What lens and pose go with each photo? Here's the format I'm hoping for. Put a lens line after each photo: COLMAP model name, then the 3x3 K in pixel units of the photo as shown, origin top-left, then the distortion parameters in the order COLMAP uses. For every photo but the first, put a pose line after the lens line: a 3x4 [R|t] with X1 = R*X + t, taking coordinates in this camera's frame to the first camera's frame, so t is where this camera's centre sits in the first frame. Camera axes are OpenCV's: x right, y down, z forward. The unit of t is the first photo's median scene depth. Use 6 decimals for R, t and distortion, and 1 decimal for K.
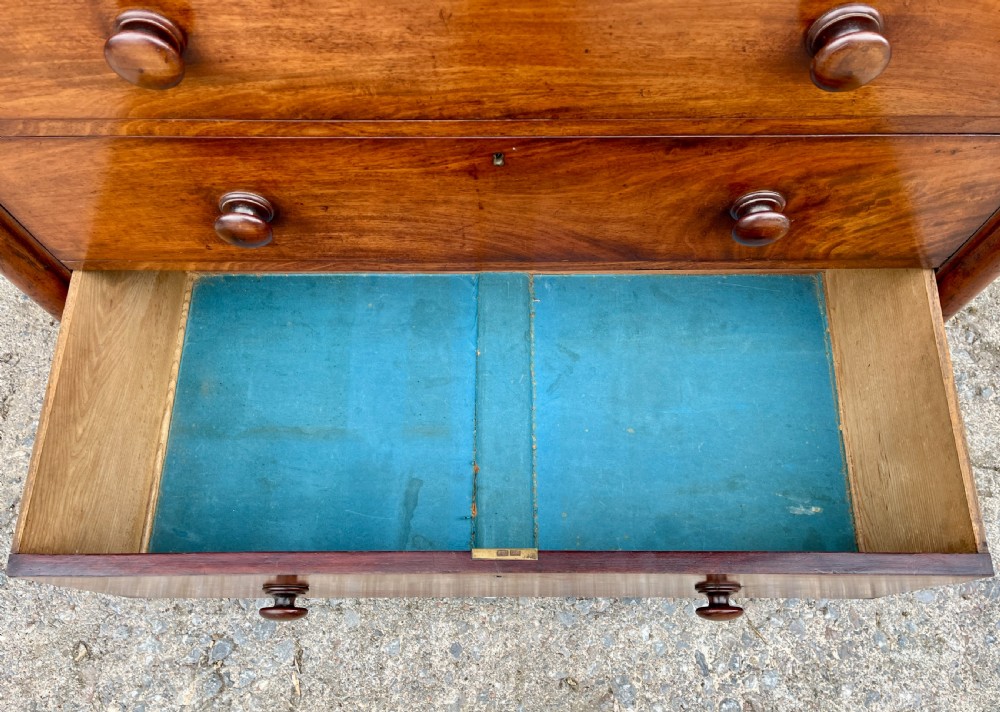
lens RADIAL K [[783.2, 0, 515.9], [0, 783.2, 368.7], [0, 0, 1]] dist [0.050146, -0.052885]
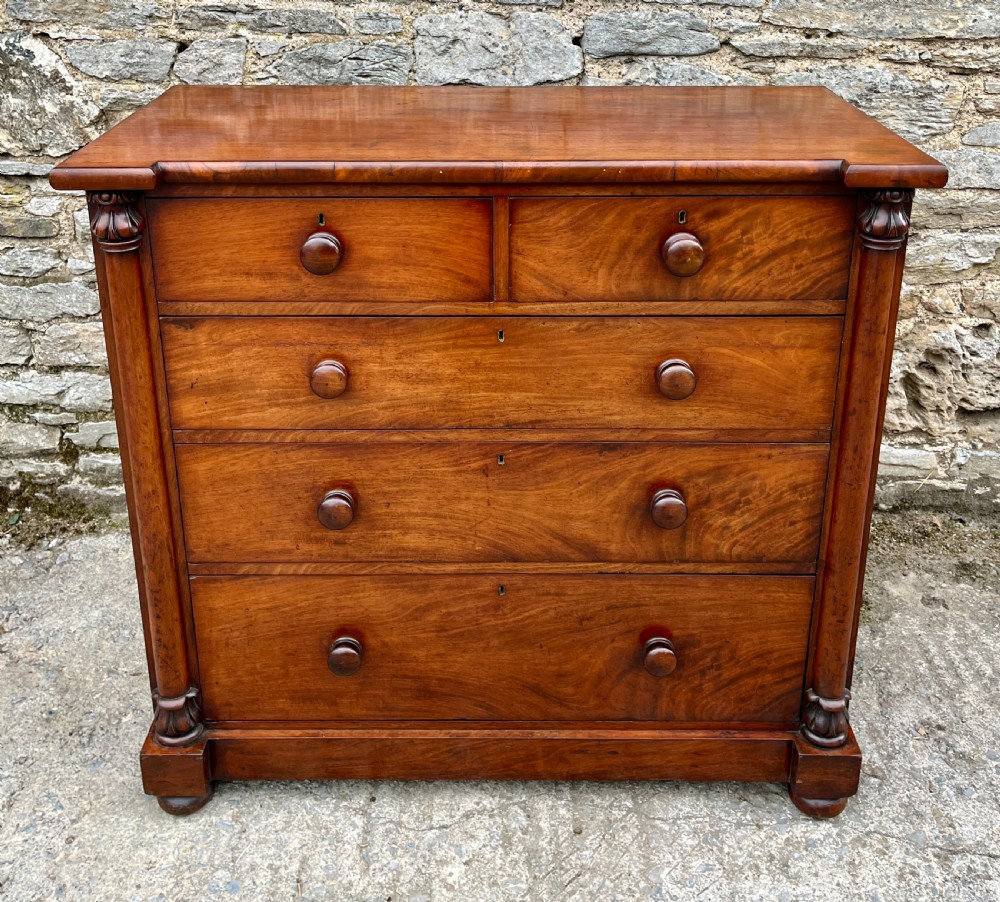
lens RADIAL K [[1087.8, 0, 503.8], [0, 1087.8, 255.0], [0, 0, 1]] dist [0.027889, 0.000000]
pose [[0.999998, 0.002086, 0.000769, -0.012121], [-0.000814, 0.665546, -0.746356, 0.730801], [-0.002069, 0.746354, 0.665546, -0.542056]]
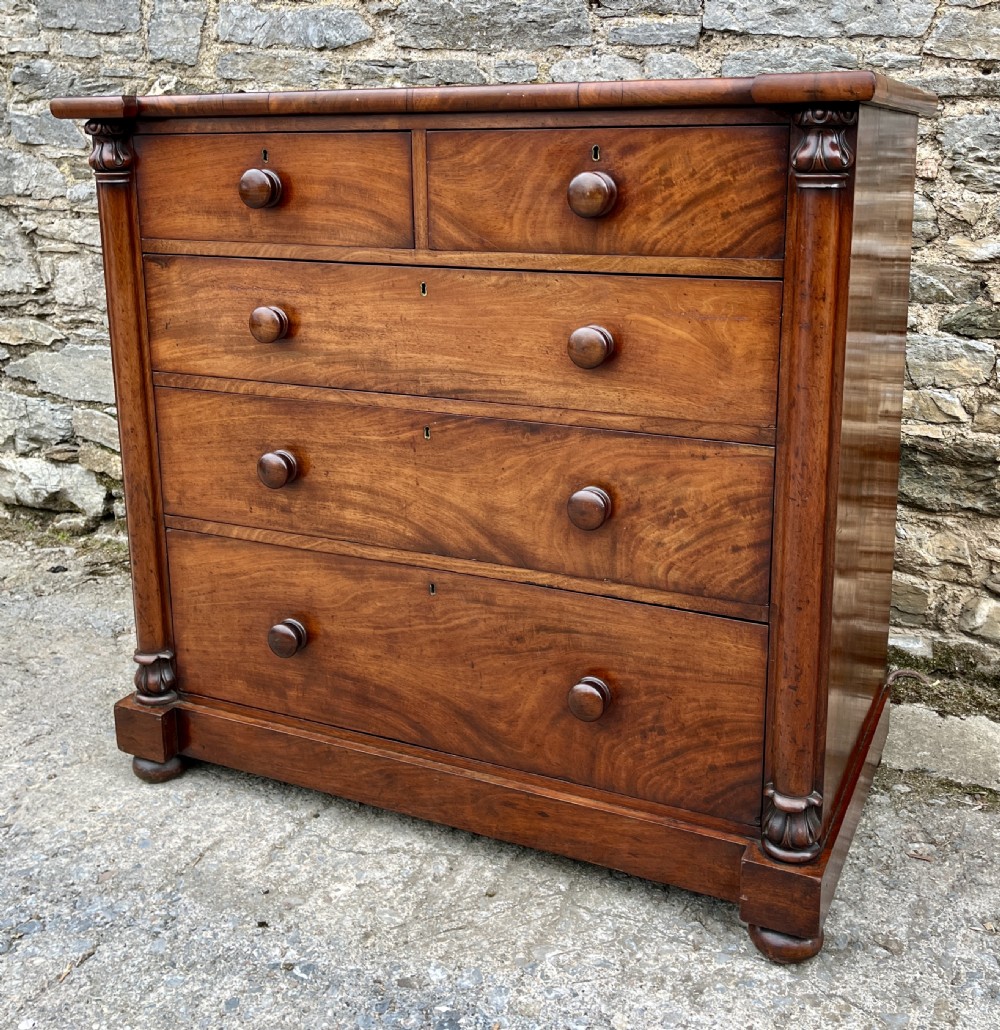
lens RADIAL K [[1156.9, 0, 542.1], [0, 1156.9, 394.3], [0, 0, 1]] dist [0.032751, 0.000000]
pose [[0.910131, 0.081897, -0.406146, 0.693072], [-0.381122, 0.549972, -0.743154, 0.816956], [0.162507, 0.831158, 0.531759, -0.155118]]
